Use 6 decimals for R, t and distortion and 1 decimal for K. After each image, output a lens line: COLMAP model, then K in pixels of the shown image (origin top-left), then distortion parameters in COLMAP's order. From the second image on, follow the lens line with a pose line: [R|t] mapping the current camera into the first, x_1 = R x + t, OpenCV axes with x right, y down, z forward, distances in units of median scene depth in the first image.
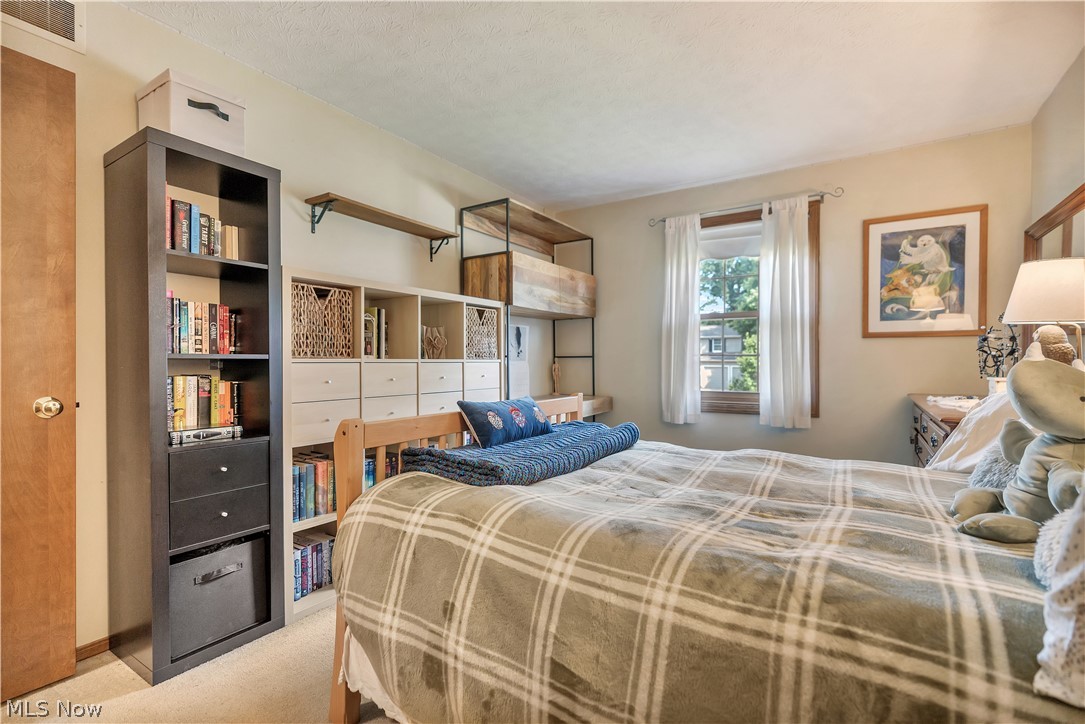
lens RADIAL K [[496.9, 0, 537.7], [0, 496.9, 365.4], [0, 0, 1]] dist [-0.001764, 0.000199]
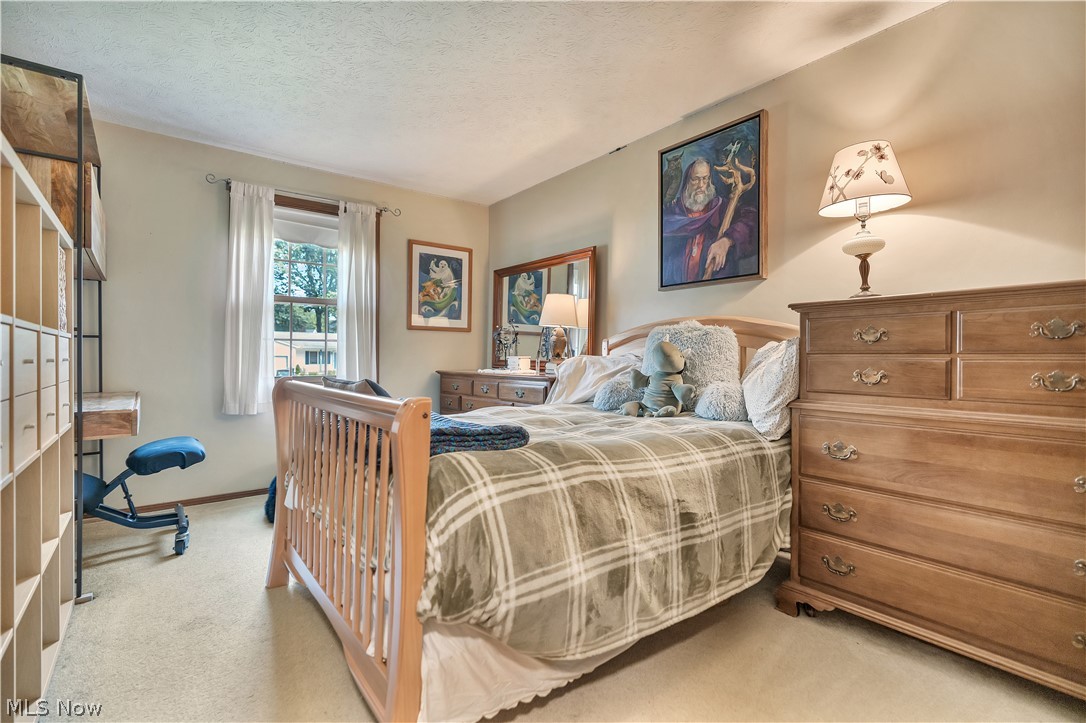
lens RADIAL K [[497.4, 0, 538.0], [0, 497.4, 358.4], [0, 0, 1]] dist [-0.001764, 0.000199]
pose [[0.319270, -0.003394, 0.947658, -0.496094], [0.006032, 0.999981, 0.001549, 0.022159], [-0.947644, 0.005222, 0.319285, 0.273099]]
